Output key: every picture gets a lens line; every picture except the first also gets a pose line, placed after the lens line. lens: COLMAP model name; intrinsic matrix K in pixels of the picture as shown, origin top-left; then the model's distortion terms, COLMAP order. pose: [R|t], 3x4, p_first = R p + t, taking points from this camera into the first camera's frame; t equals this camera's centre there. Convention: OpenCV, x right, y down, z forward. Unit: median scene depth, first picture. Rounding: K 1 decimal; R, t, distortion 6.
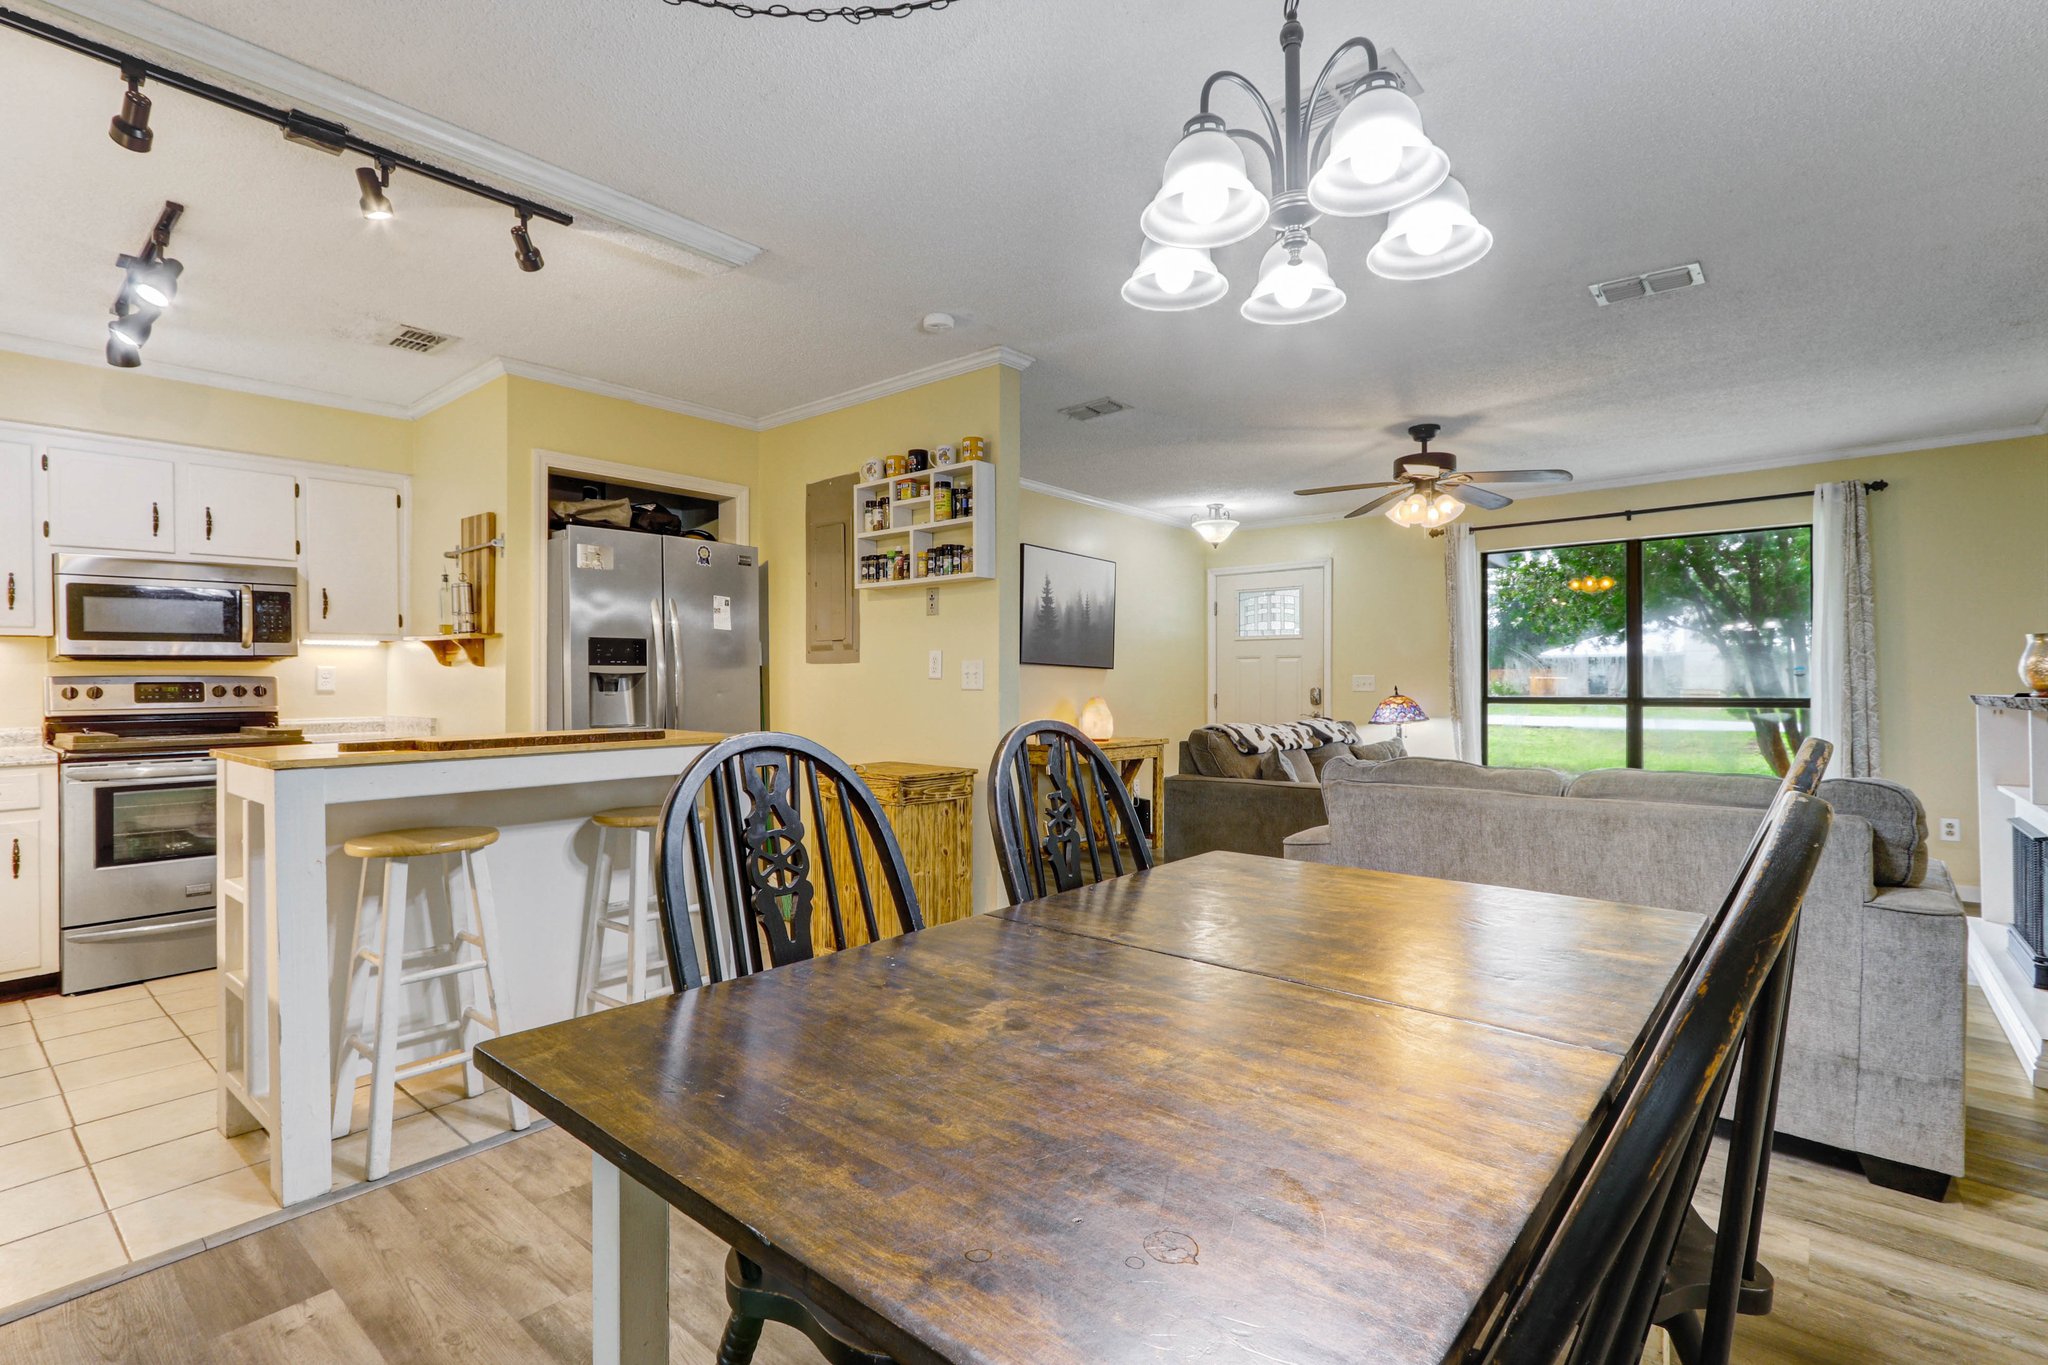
lens RADIAL K [[945.8, 0, 1005.8], [0, 945.8, 678.7], [0, 0, 1]] dist [0.001670, 0.000877]
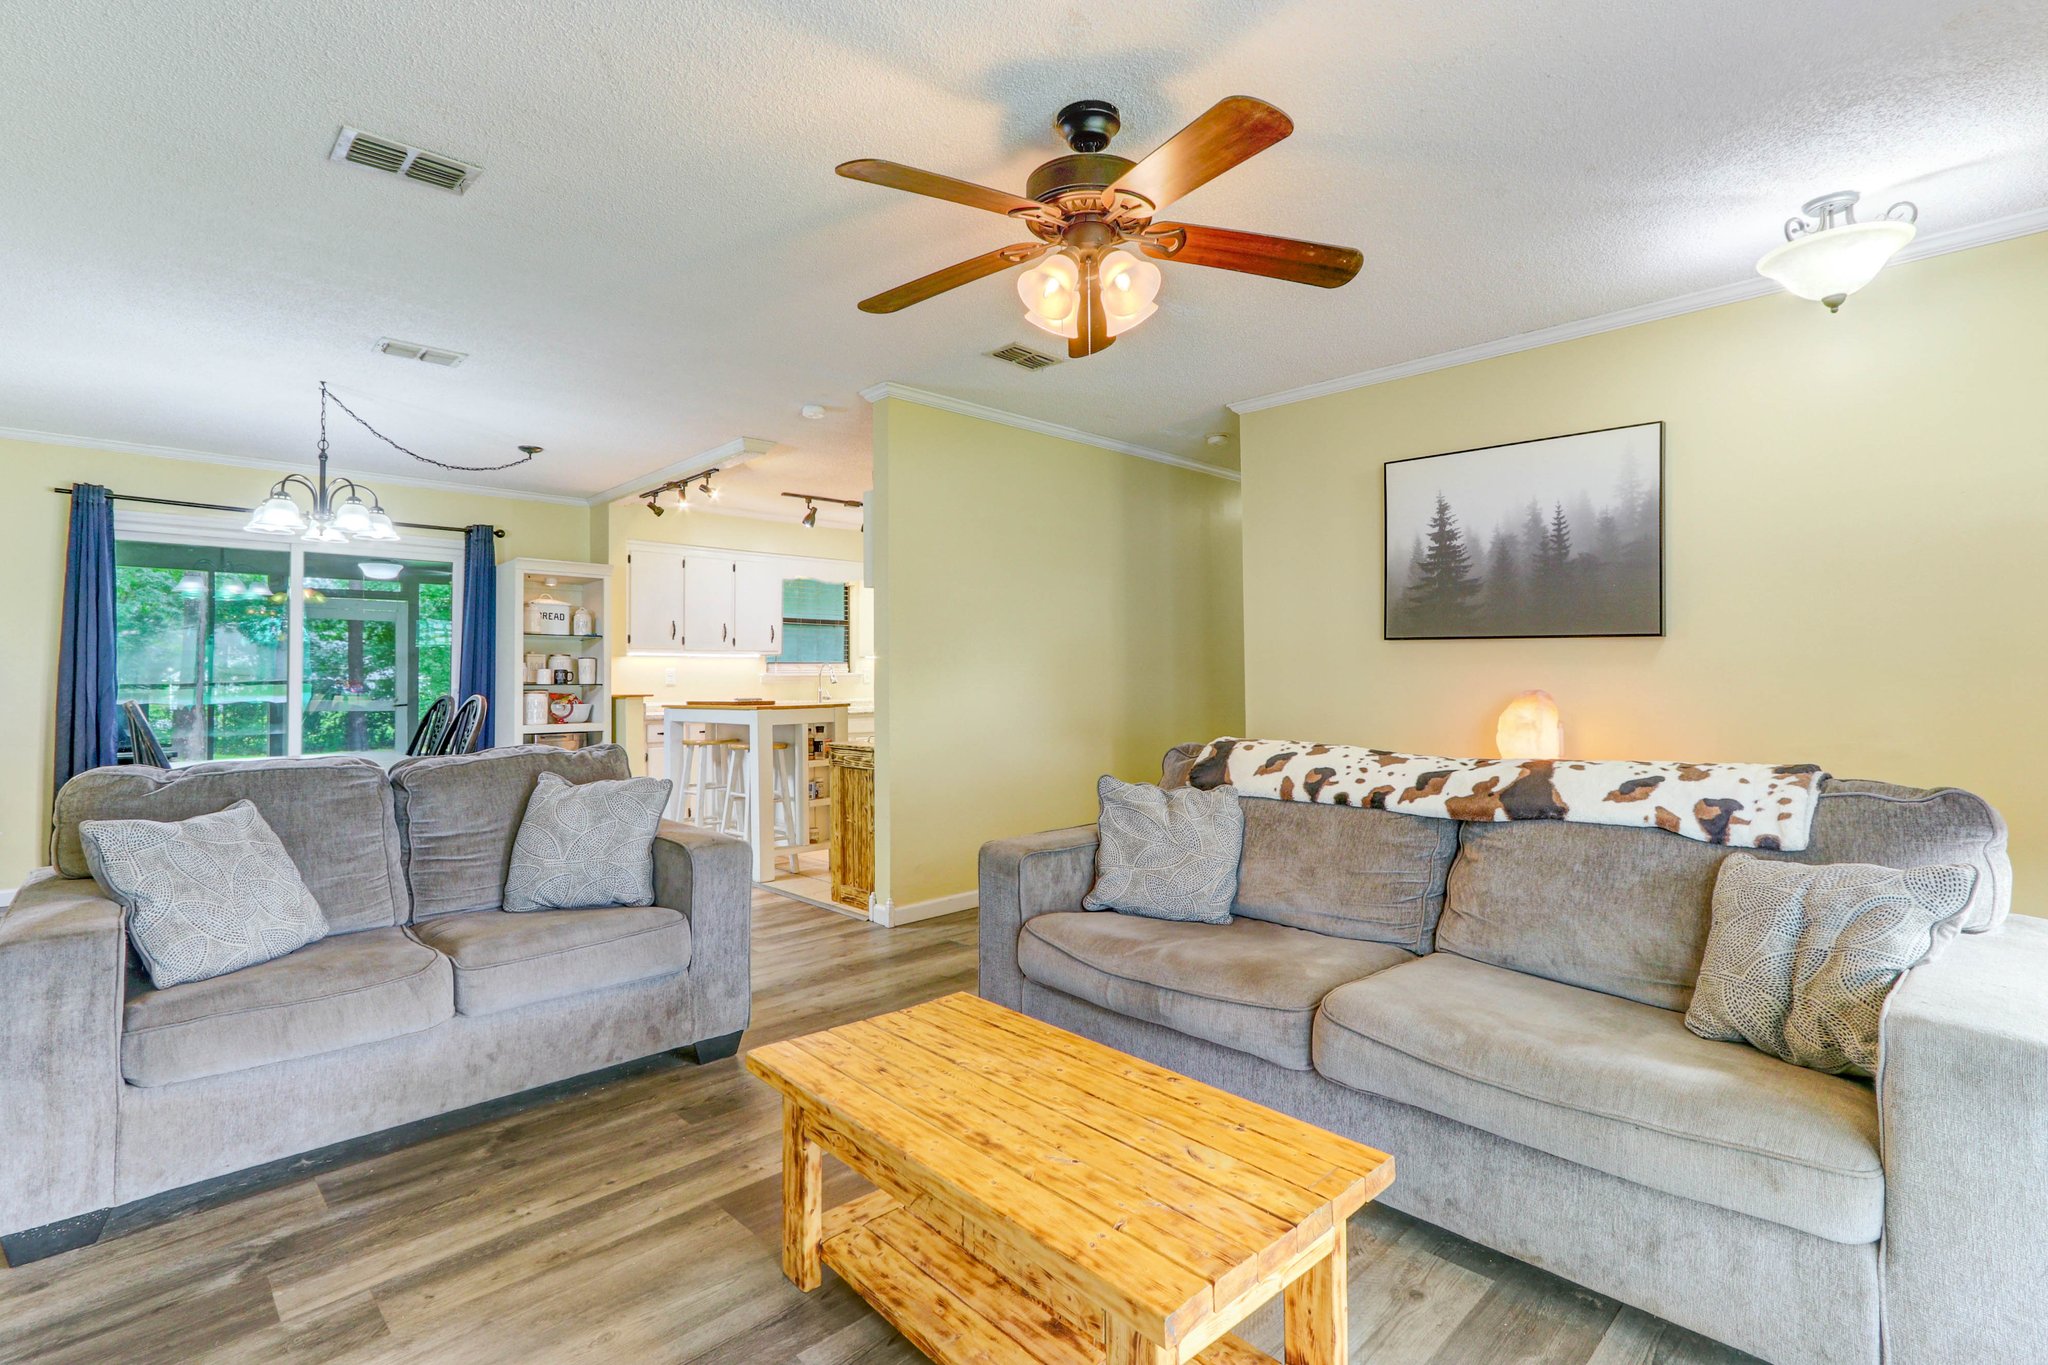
lens RADIAL K [[964.9, 0, 1027.9], [0, 964.9, 652.1], [0, 0, 1]] dist [0.008166, 0.000163]
pose [[-0.087488, -0.024213, -0.995871, 1.056284], [0.015112, 0.999557, -0.025630, 0.008152], [0.996051, -0.017292, -0.087083, 1.177719]]
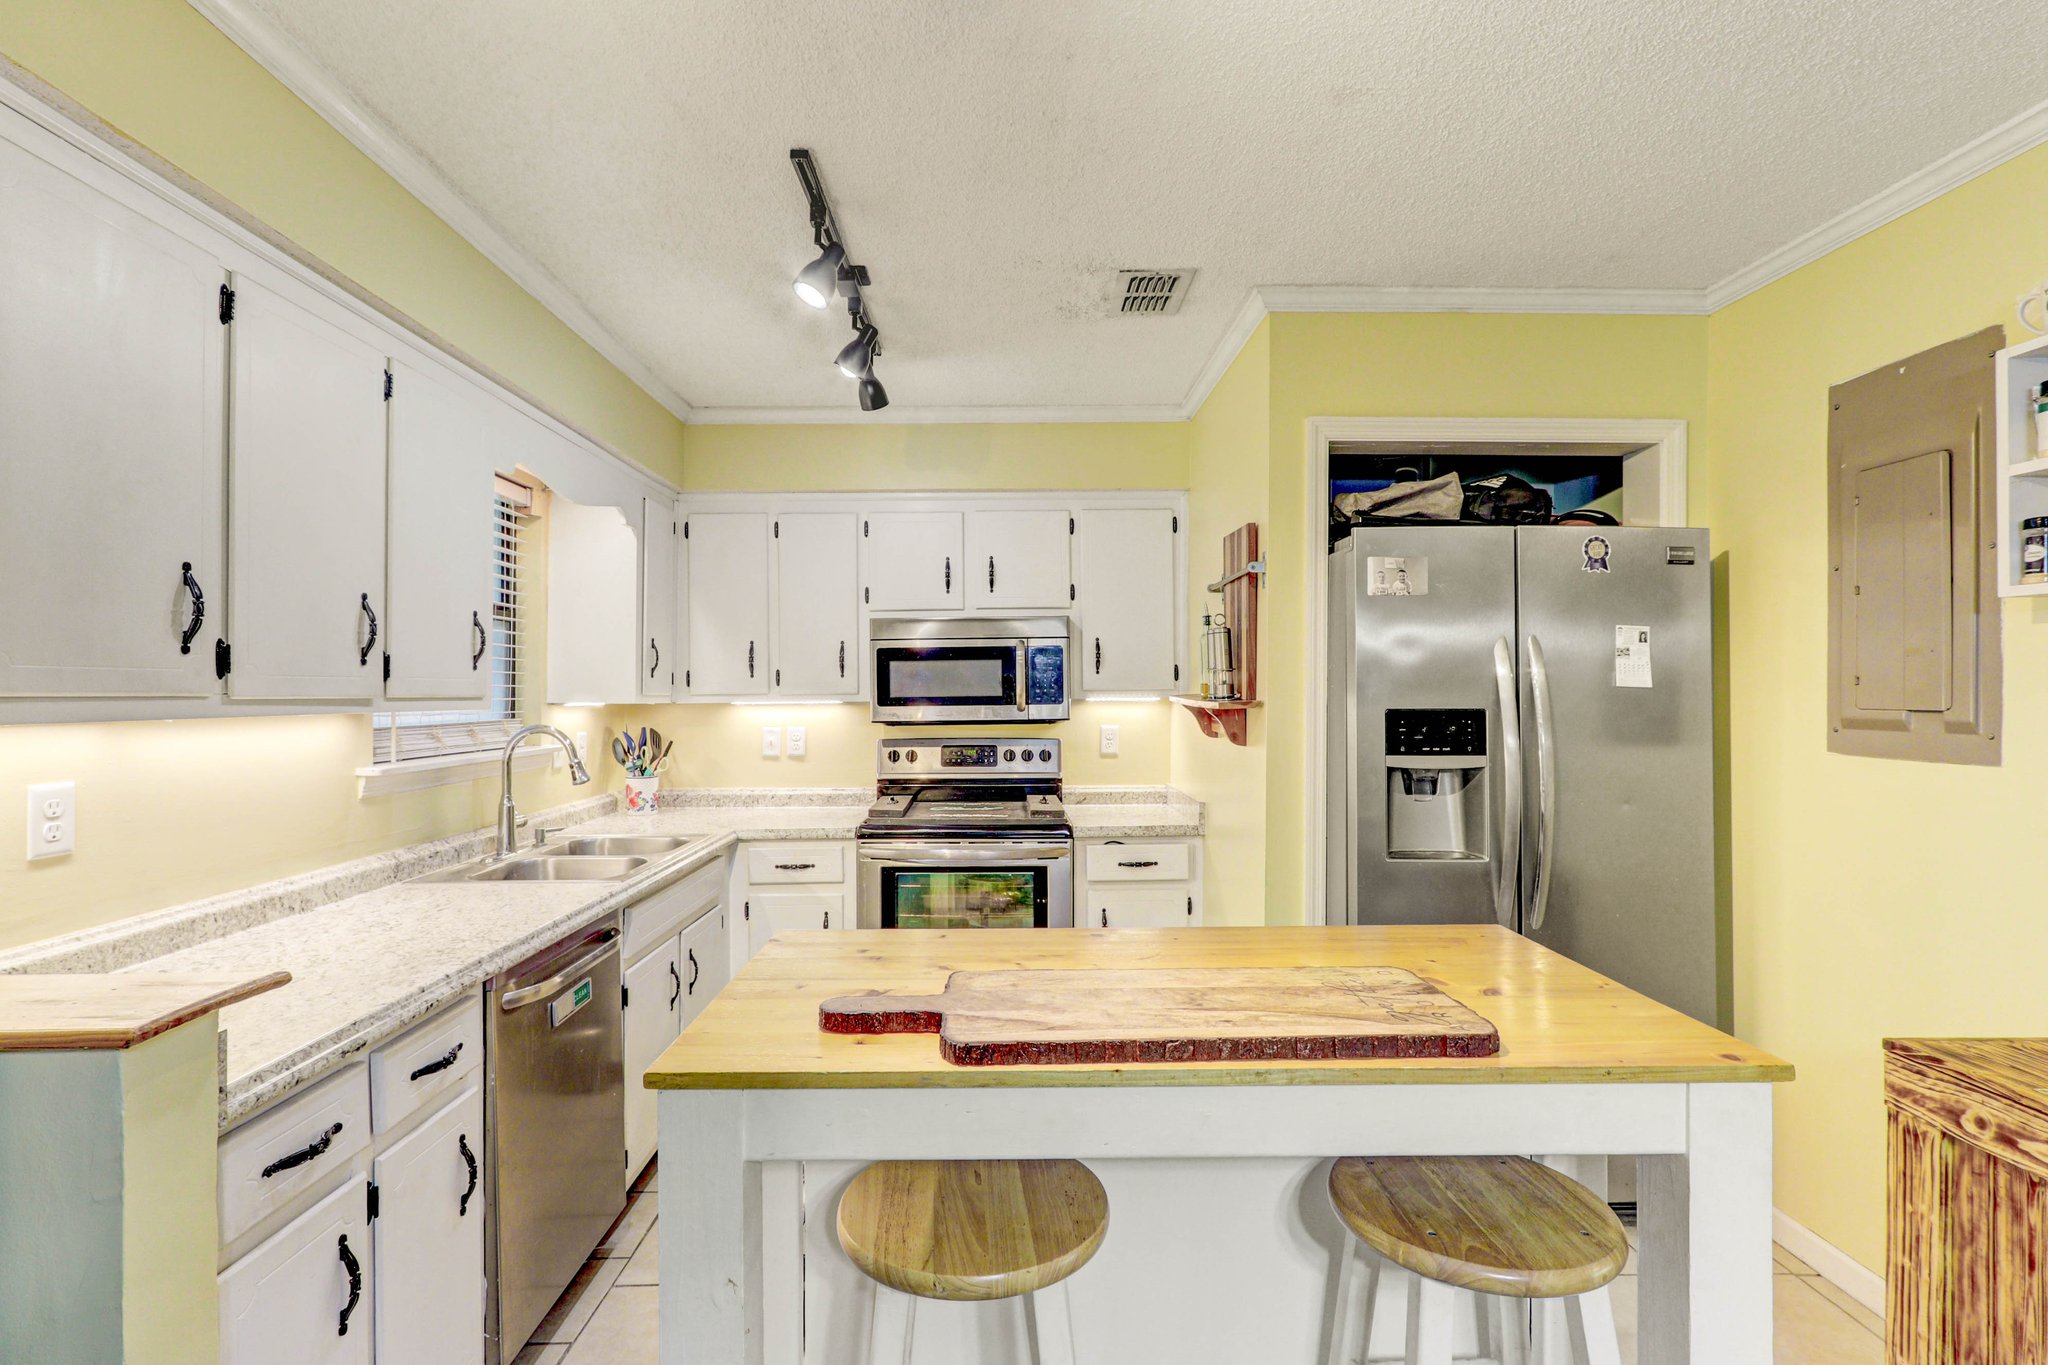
lens RADIAL K [[963.5, 0, 1015.0], [0, 963.5, 691.9], [0, 0, 1]] dist [-0.001005, 0.001253]
pose [[0.663610, 0.006154, -0.748054, -0.129993], [-0.000782, 0.999971, 0.007533, -0.056735], [0.748078, -0.004414, 0.663596, 0.392904]]
